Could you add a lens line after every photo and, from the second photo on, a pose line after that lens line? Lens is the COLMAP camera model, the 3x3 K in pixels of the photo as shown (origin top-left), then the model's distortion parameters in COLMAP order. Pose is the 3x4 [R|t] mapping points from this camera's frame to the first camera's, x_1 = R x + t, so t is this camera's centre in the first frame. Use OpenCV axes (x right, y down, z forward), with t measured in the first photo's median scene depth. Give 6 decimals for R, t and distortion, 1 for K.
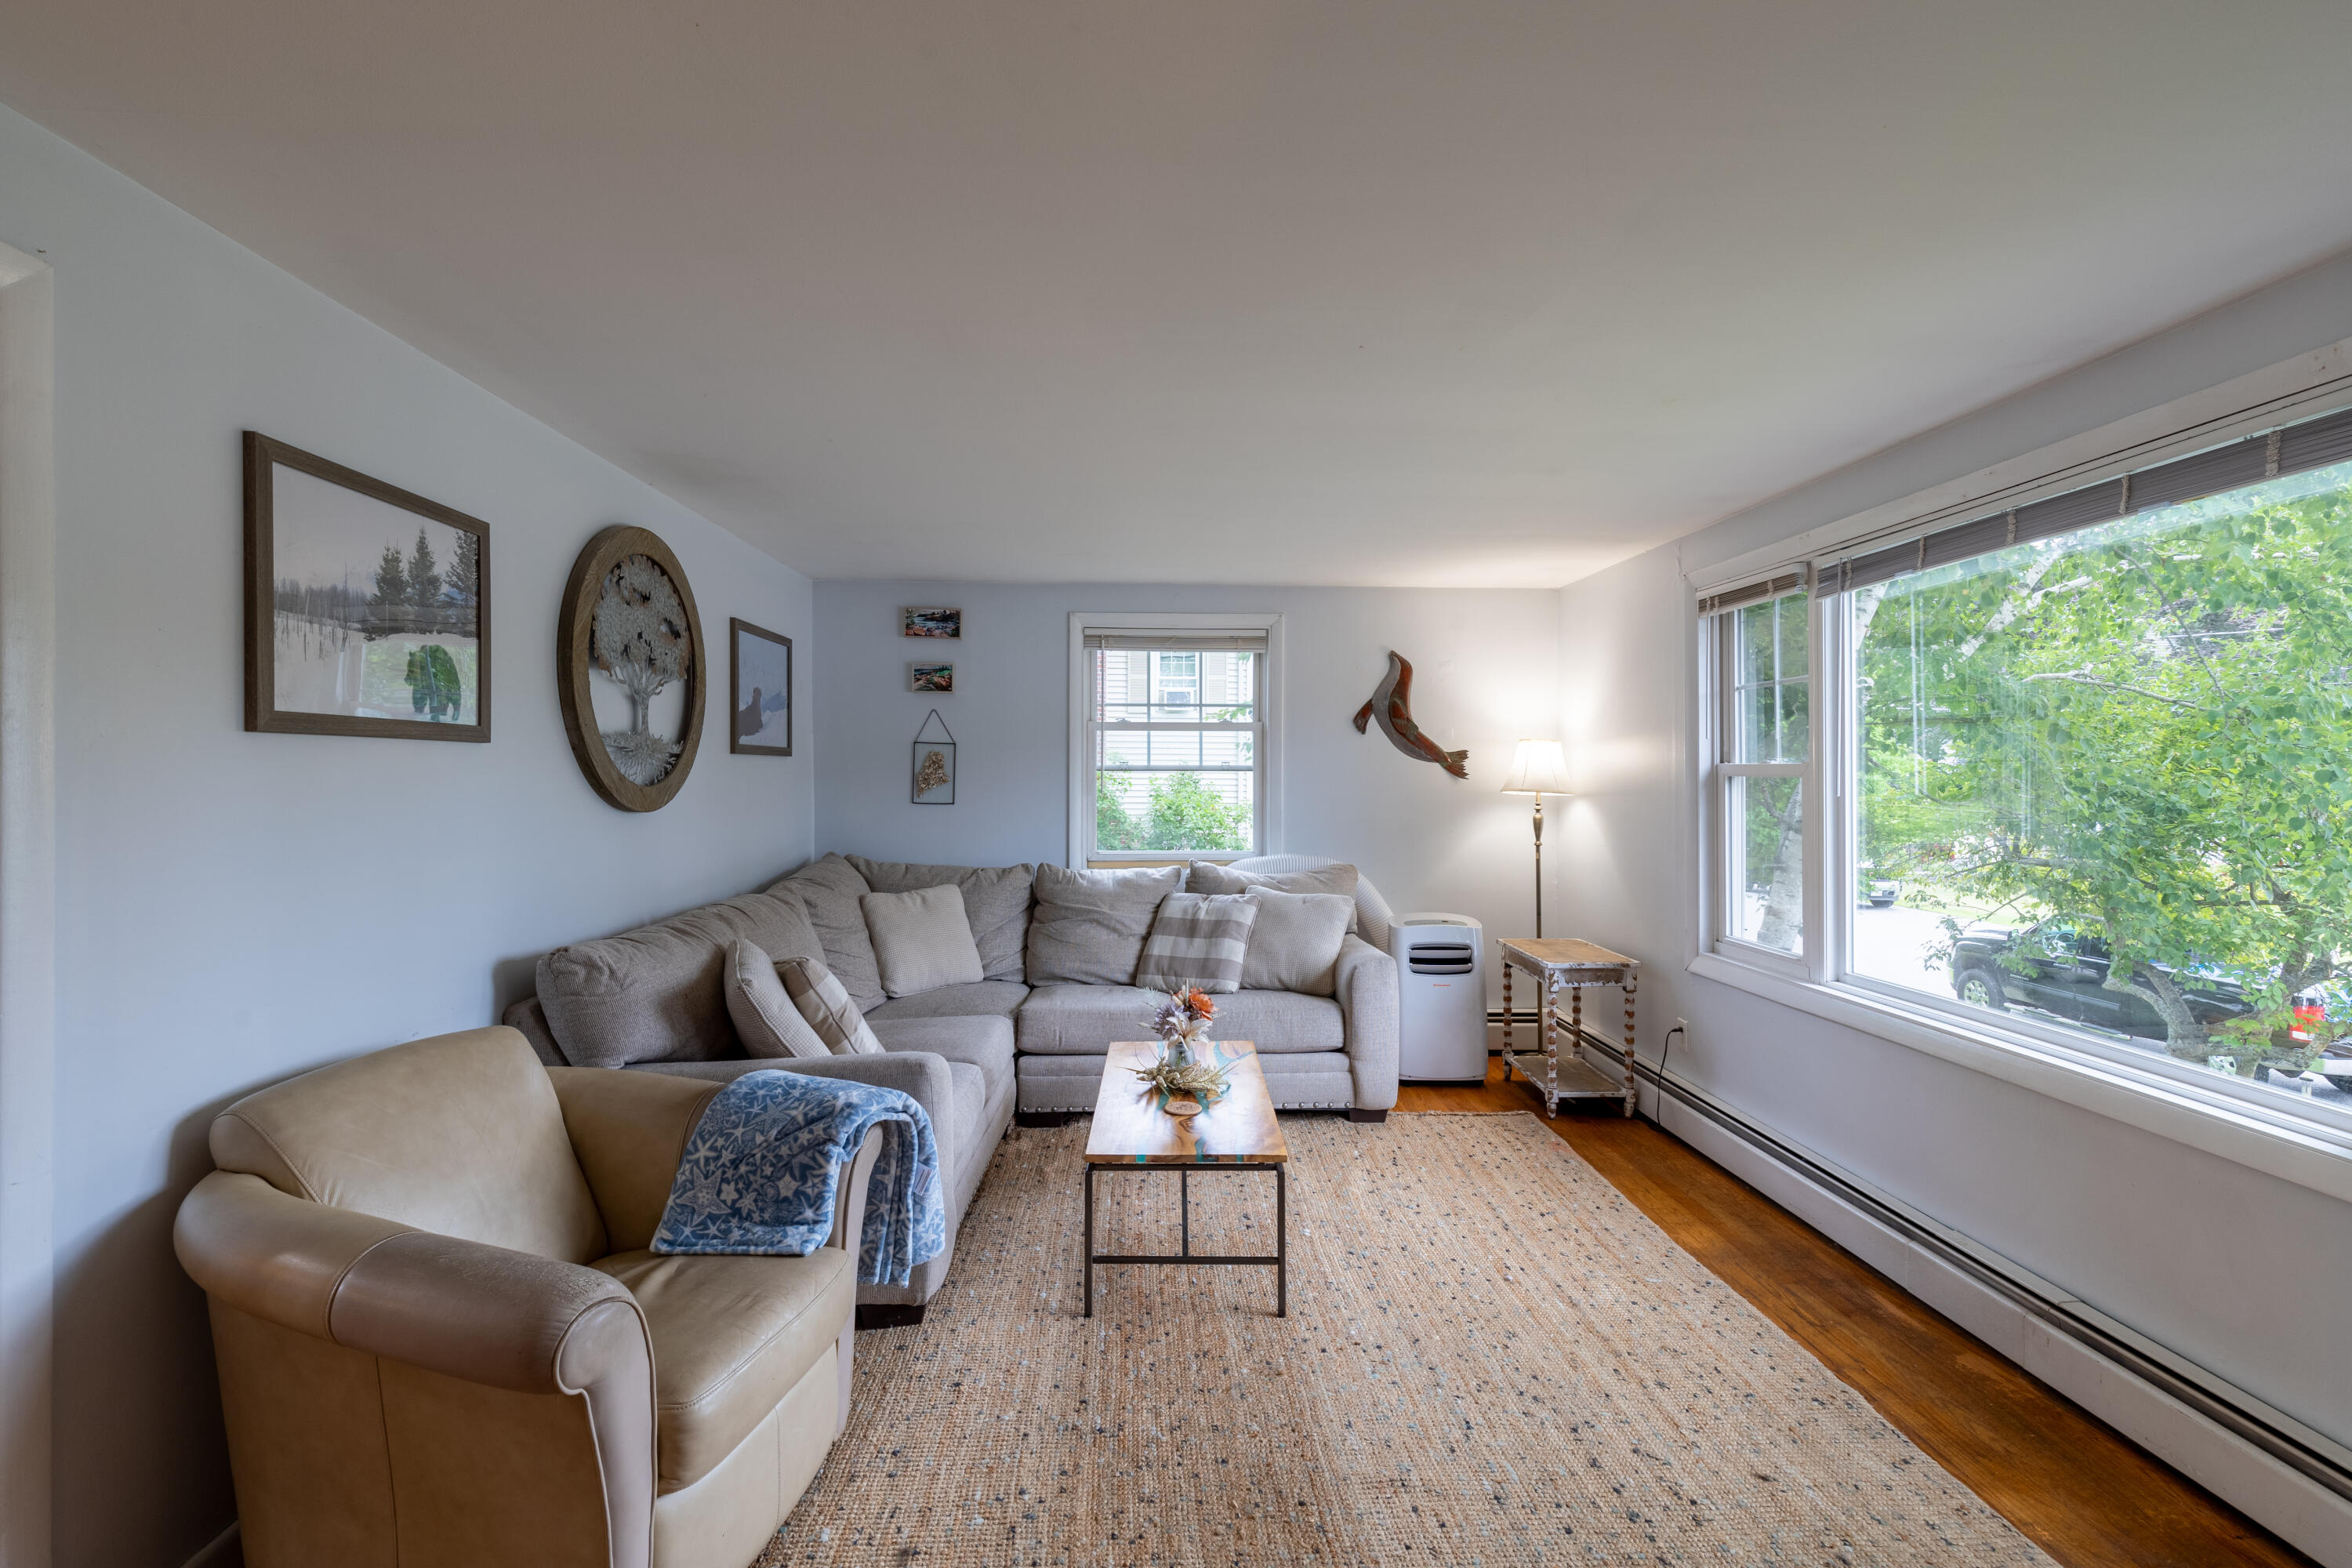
lens RADIAL K [[1179.5, 0, 1167.1], [0, 1179.5, 784.9], [0, 0, 1]] dist [0.012325, -0.004382]
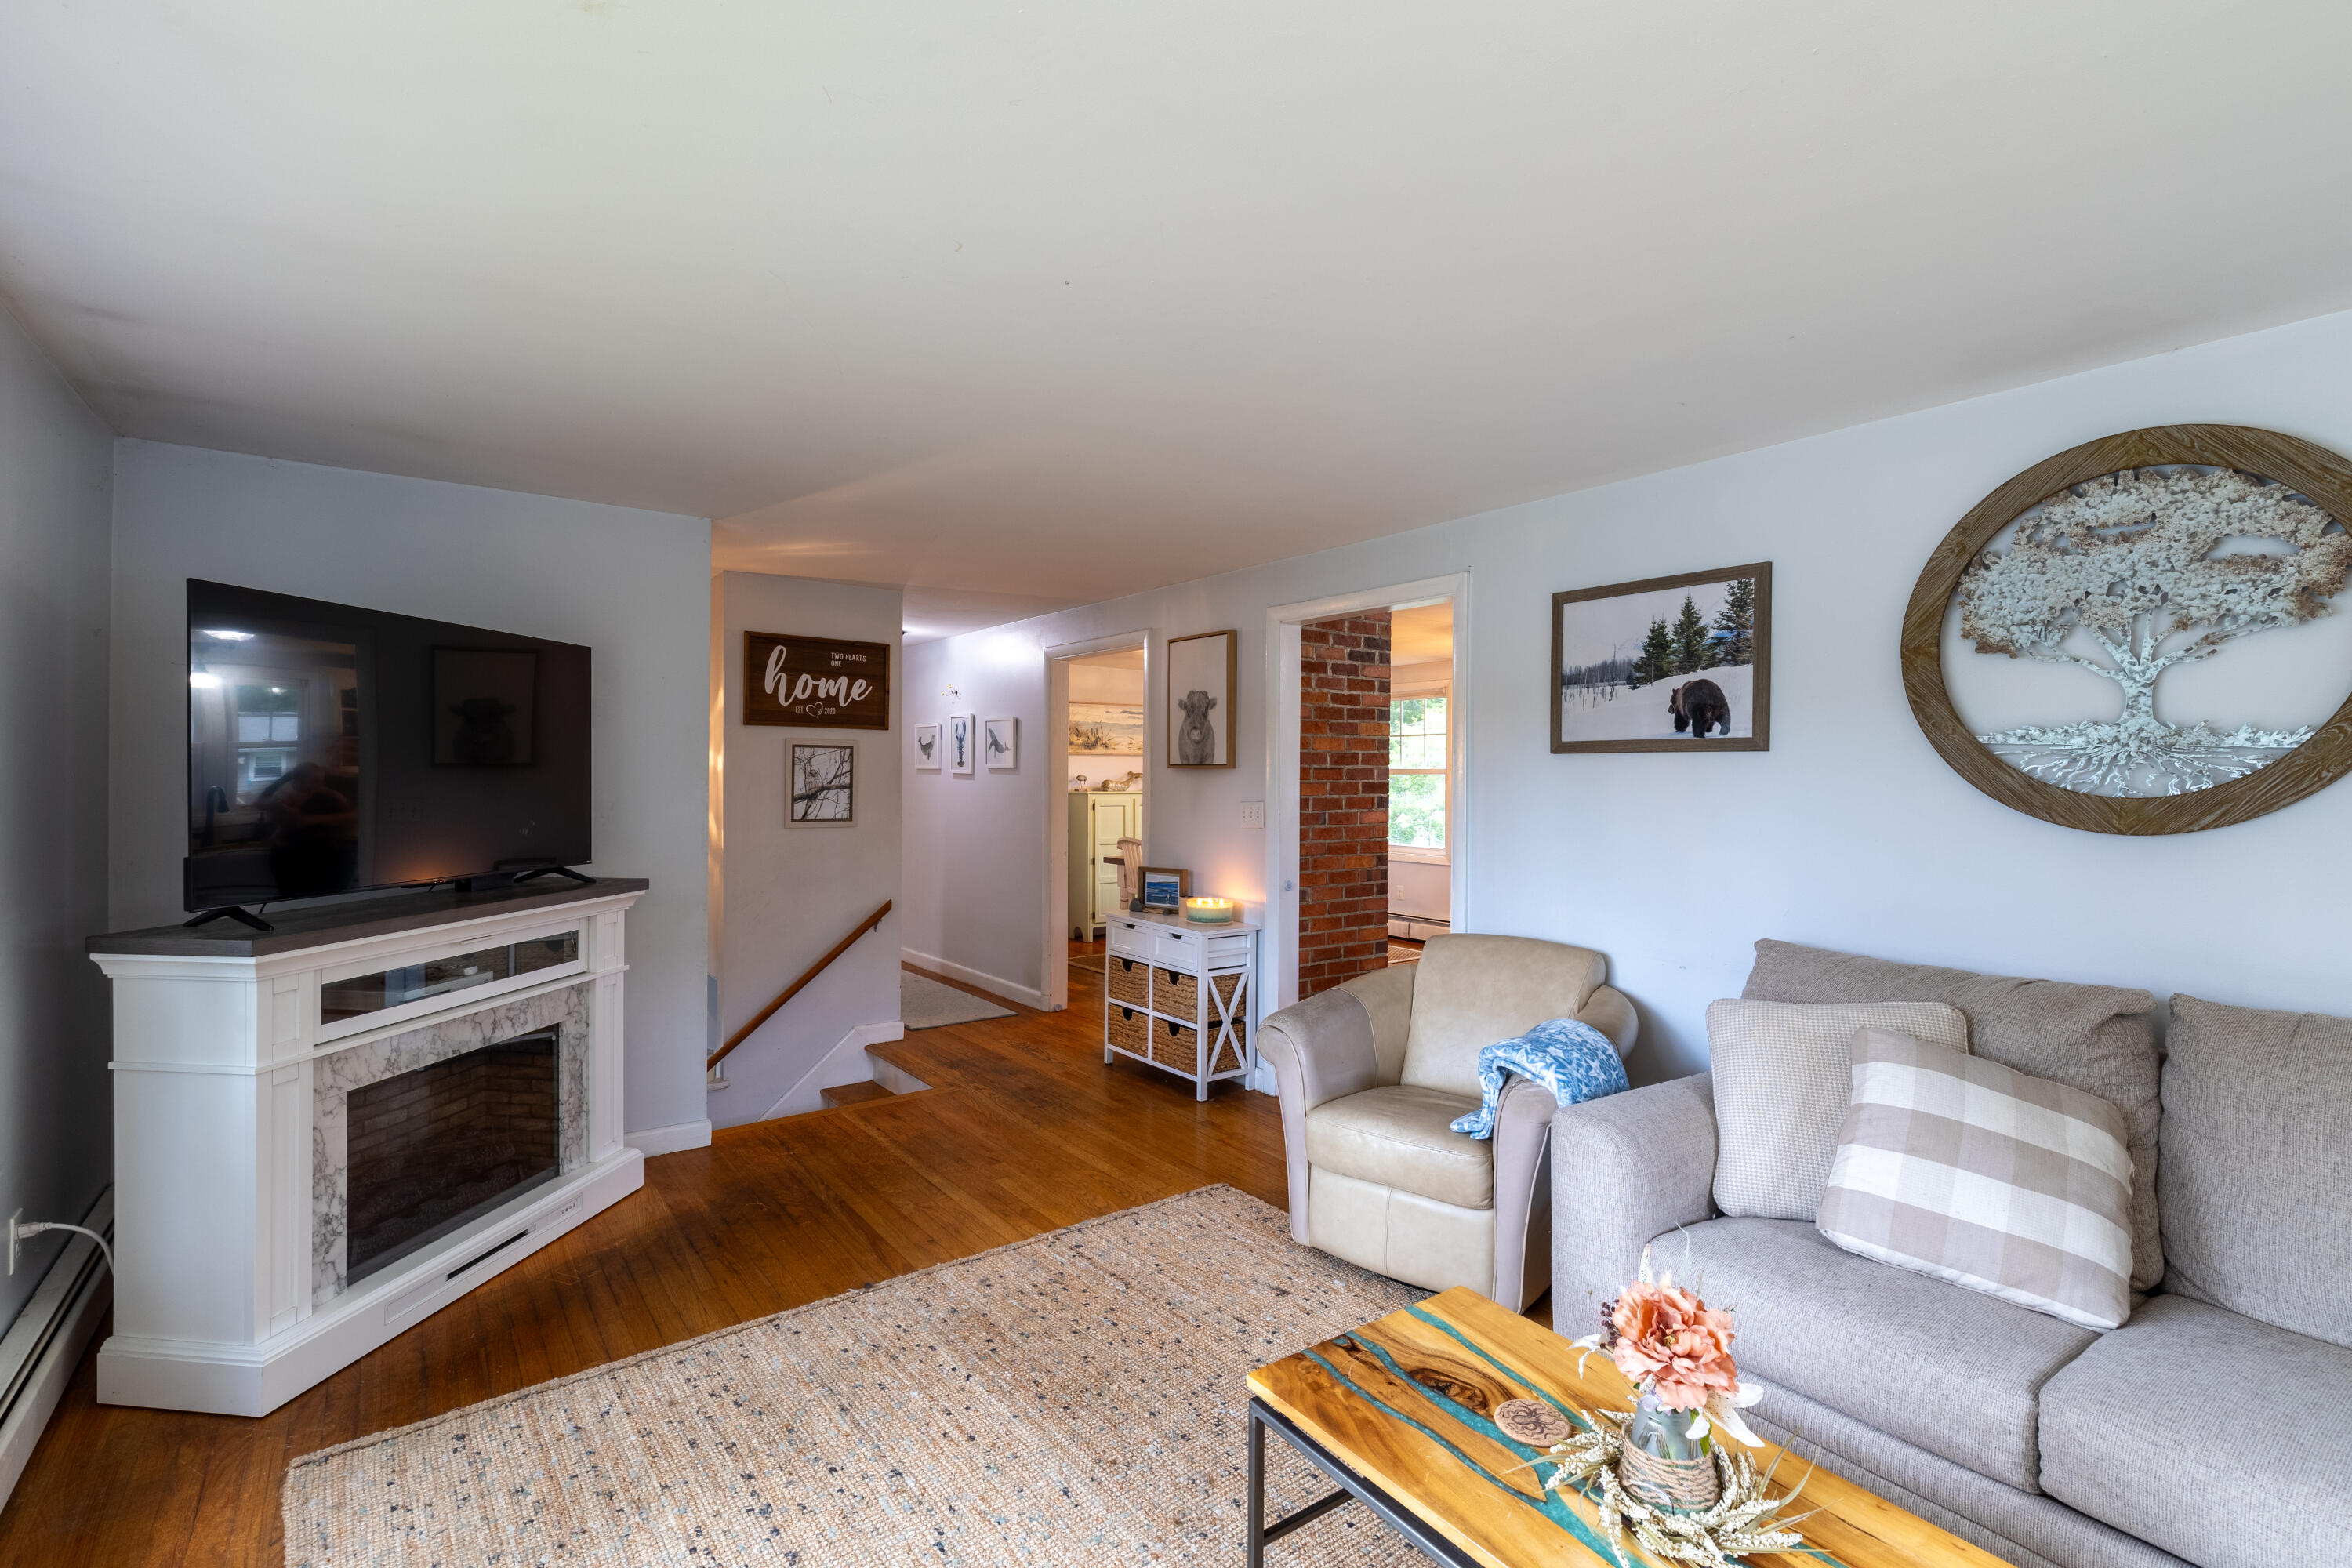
lens RADIAL K [[1070.8, 0, 1169.2], [0, 1070.8, 779.2], [0, 0, 1]] dist [0.000611, 0.000033]
pose [[-0.841227, -0.004905, -0.540660, 0.346365], [-0.012326, 0.999873, 0.010107, -0.007985], [0.540542, 0.015166, -0.841180, 1.119693]]
